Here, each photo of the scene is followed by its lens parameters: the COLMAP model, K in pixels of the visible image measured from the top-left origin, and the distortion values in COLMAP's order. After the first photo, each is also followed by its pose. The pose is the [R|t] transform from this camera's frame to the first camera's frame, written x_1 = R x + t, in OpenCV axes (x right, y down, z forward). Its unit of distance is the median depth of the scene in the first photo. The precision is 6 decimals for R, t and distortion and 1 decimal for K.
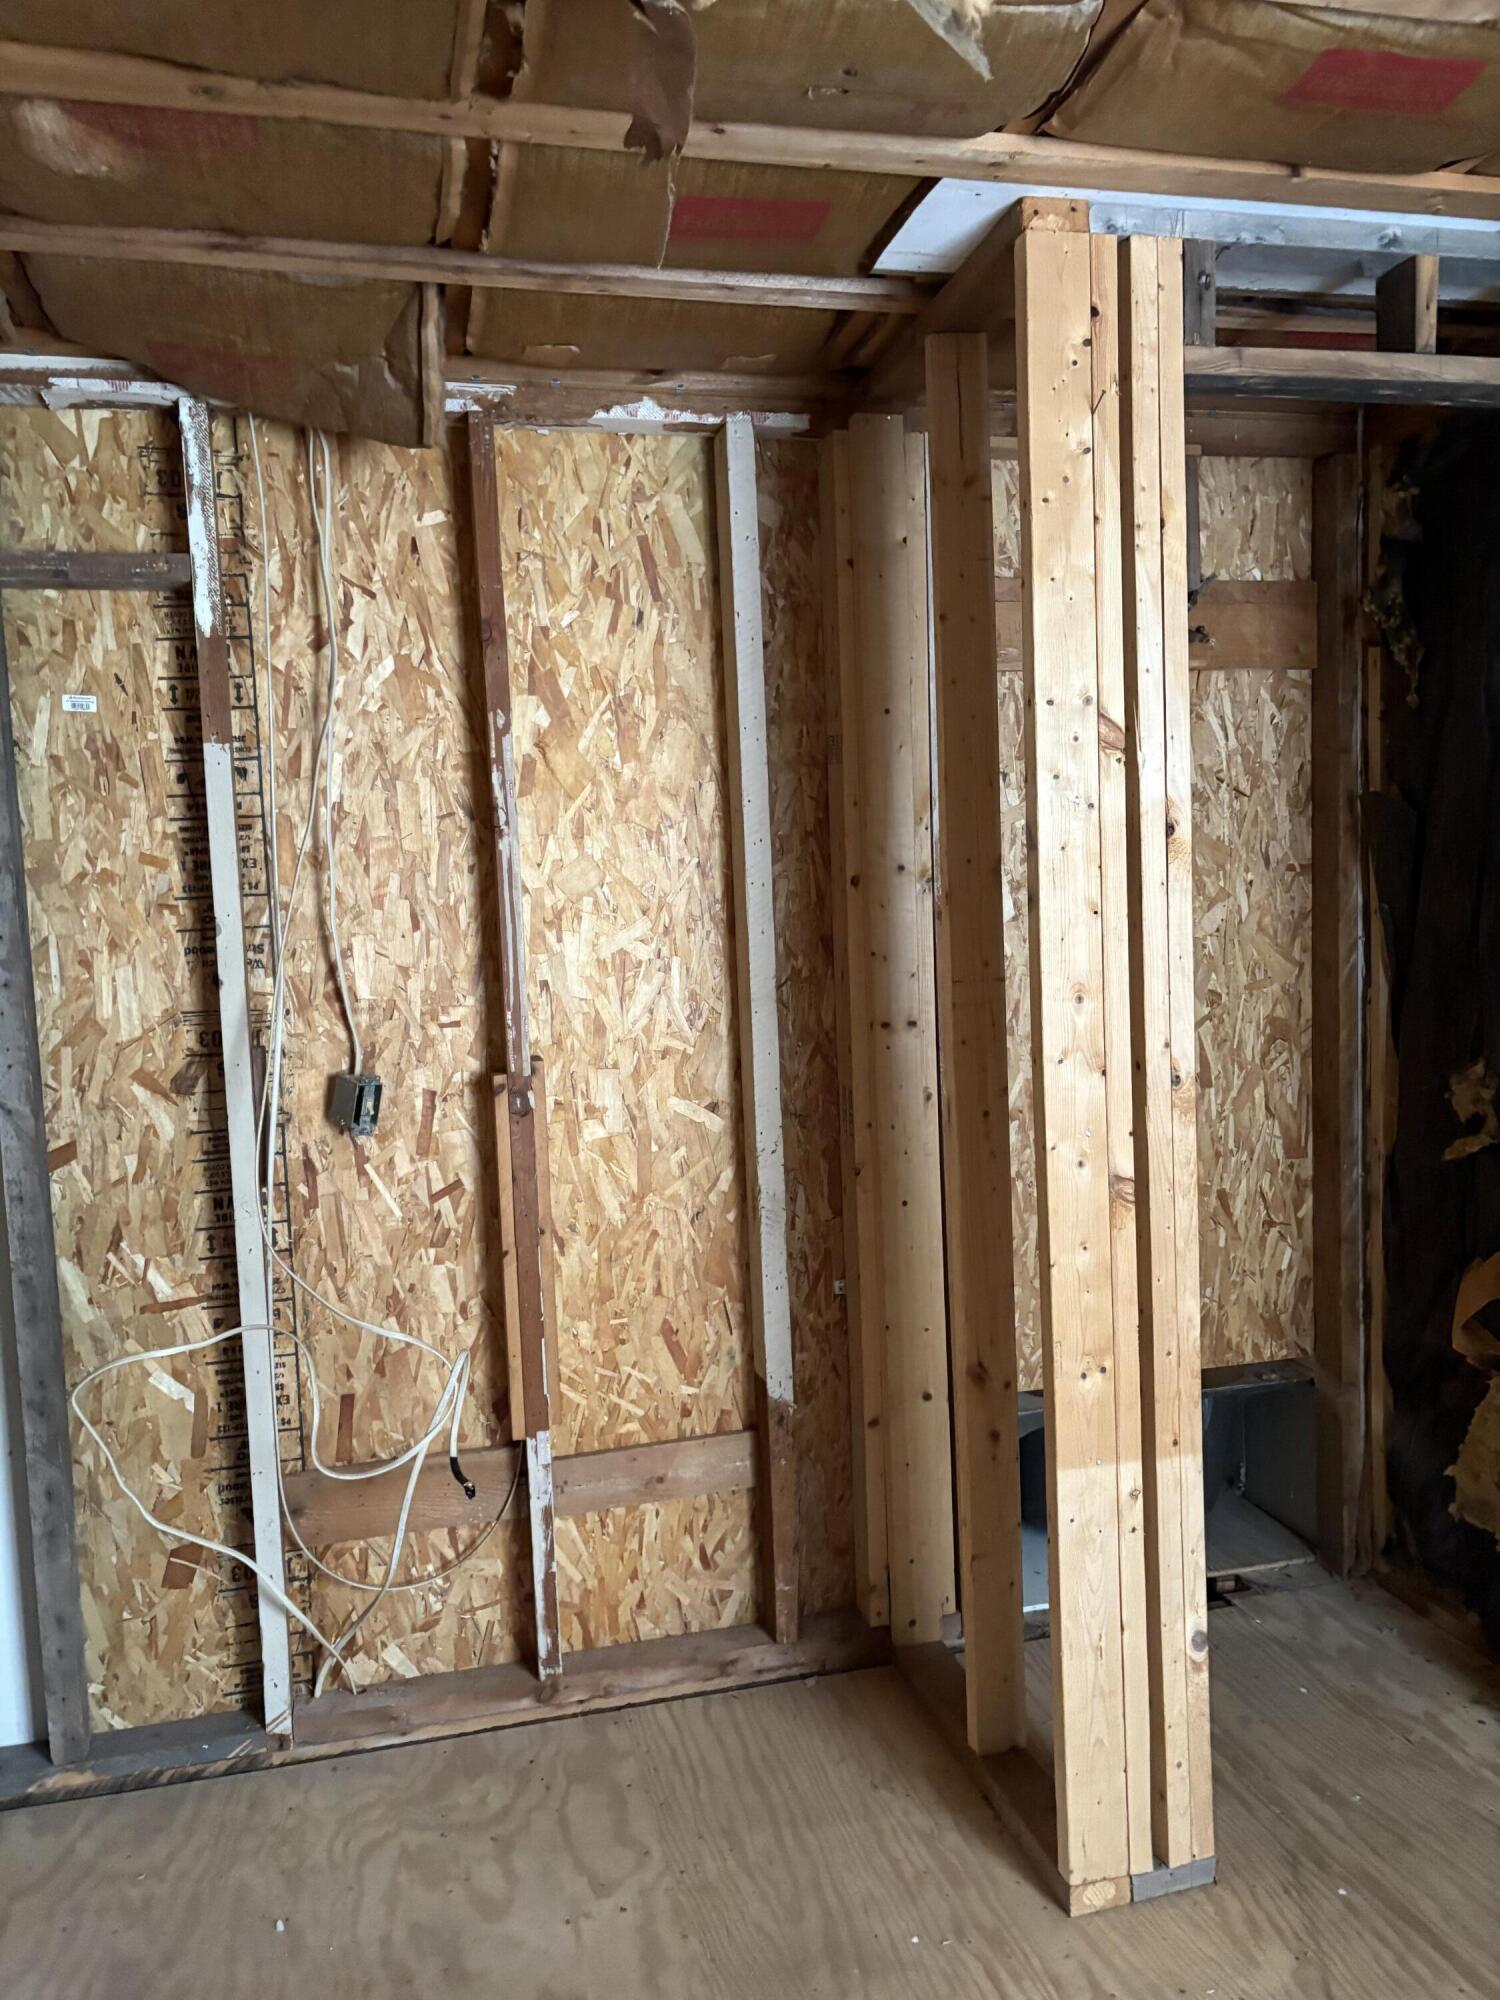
lens RADIAL K [[1518.3, 0, 747.6], [0, 1518.3, 996.9], [0, 0, 1]] dist [0.051101, -0.062059]
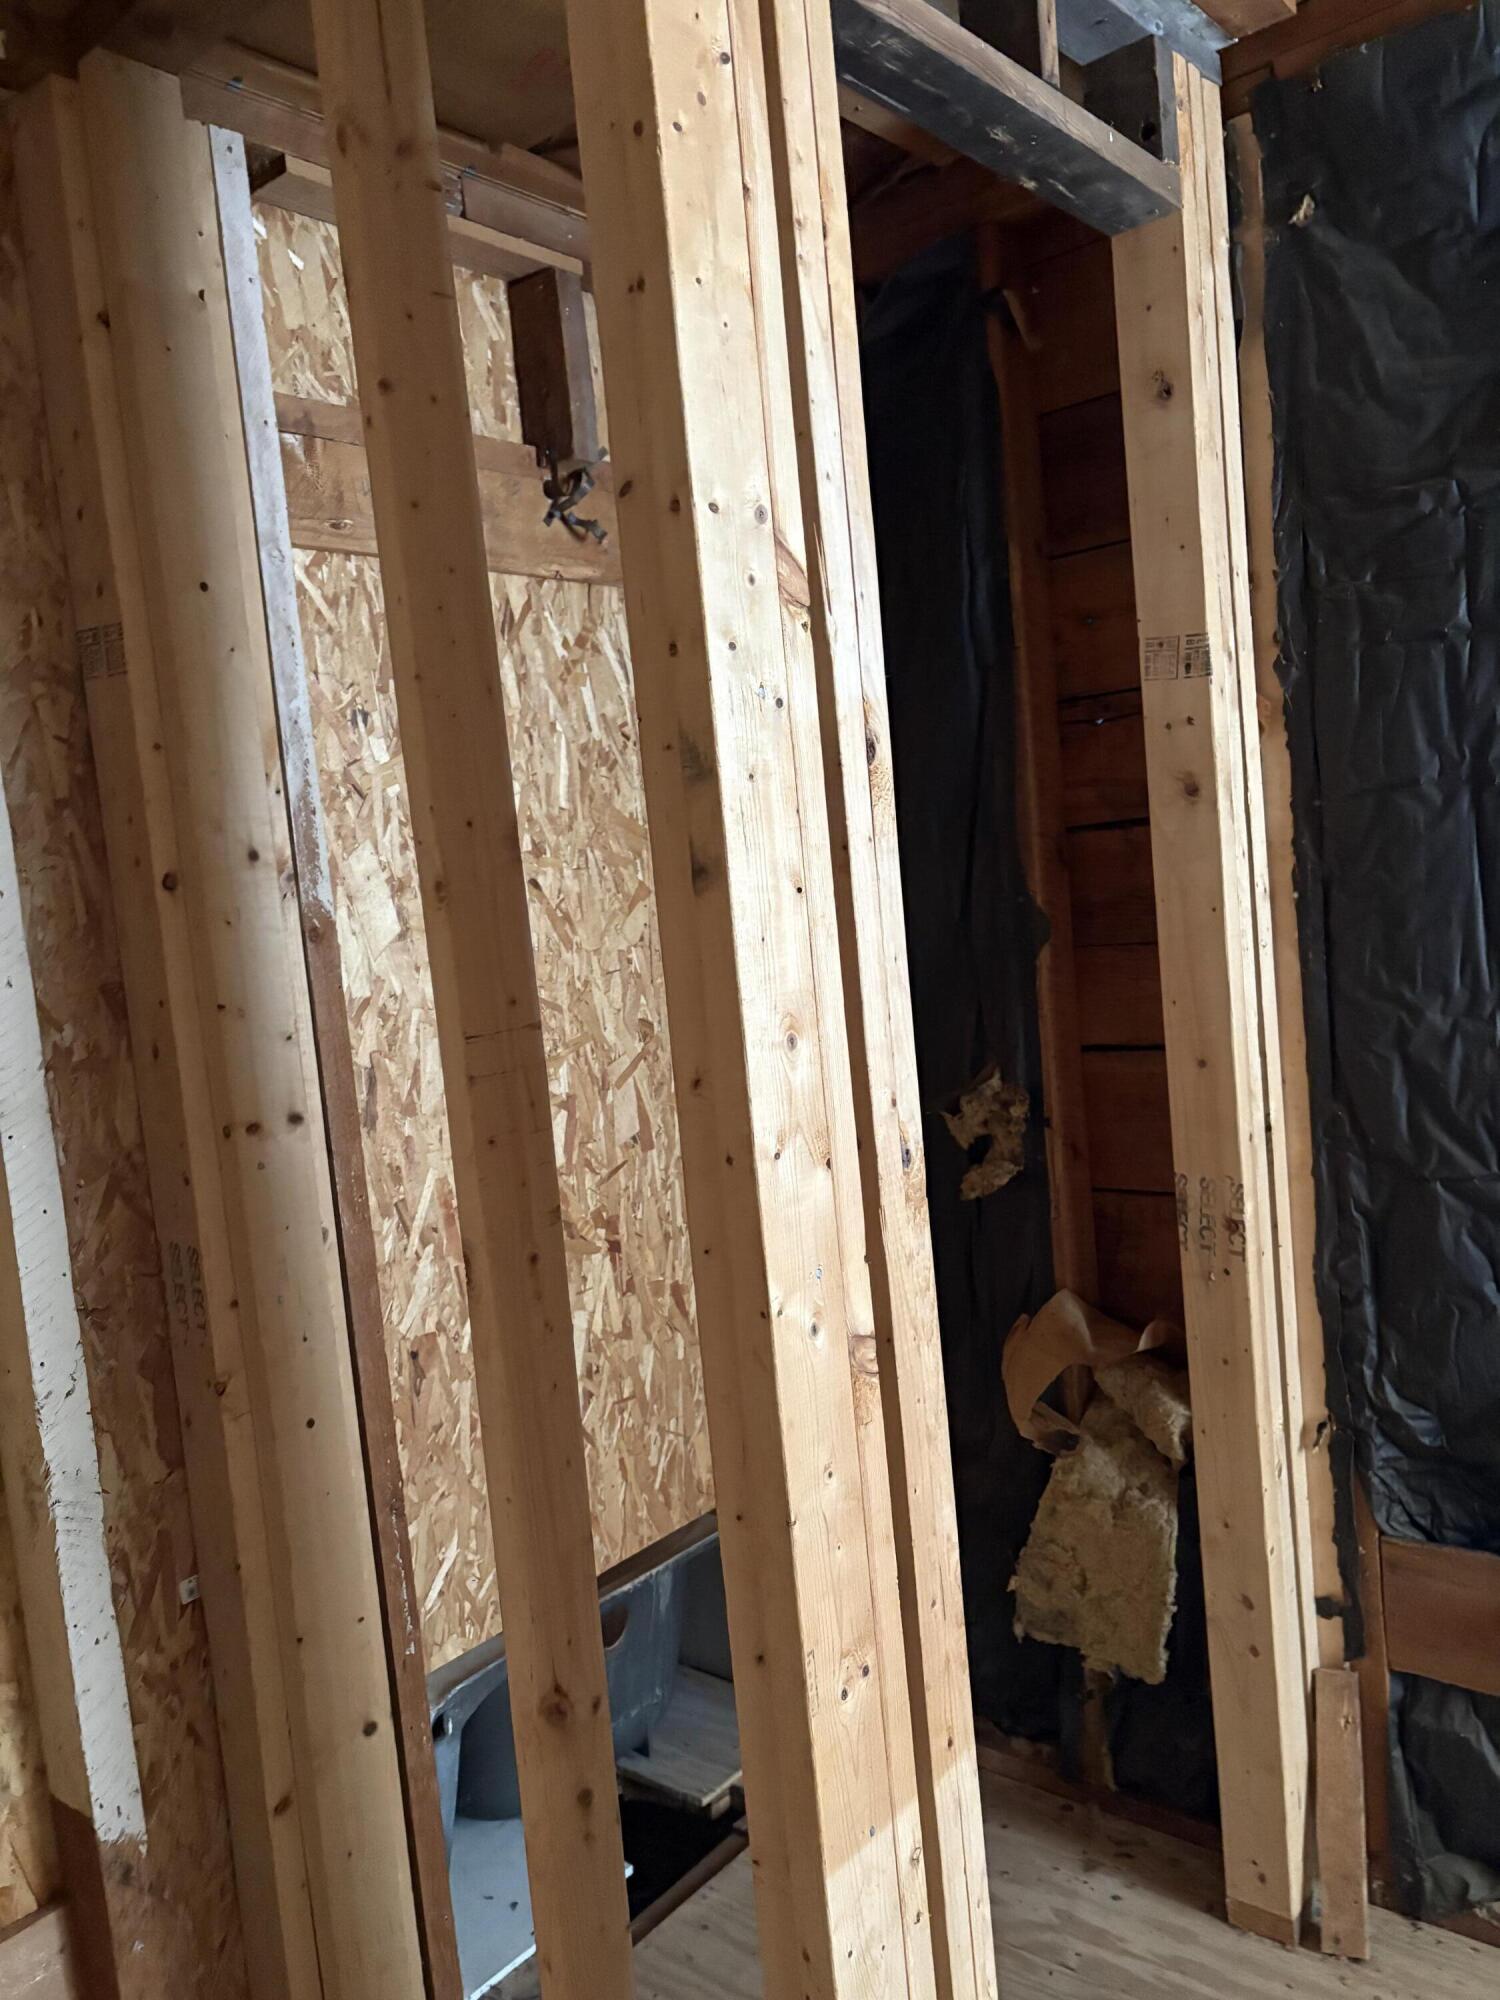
lens RADIAL K [[1518.3, 0, 766.2], [0, 1518.3, 1002.7], [0, 0, 1]] dist [0.051101, -0.062059]
pose [[0.802586, -0.086855, 0.590179, -0.091253], [0.100800, 0.994863, 0.009333, -0.014527], [-0.587958, 0.052000, 0.807218, 0.407455]]
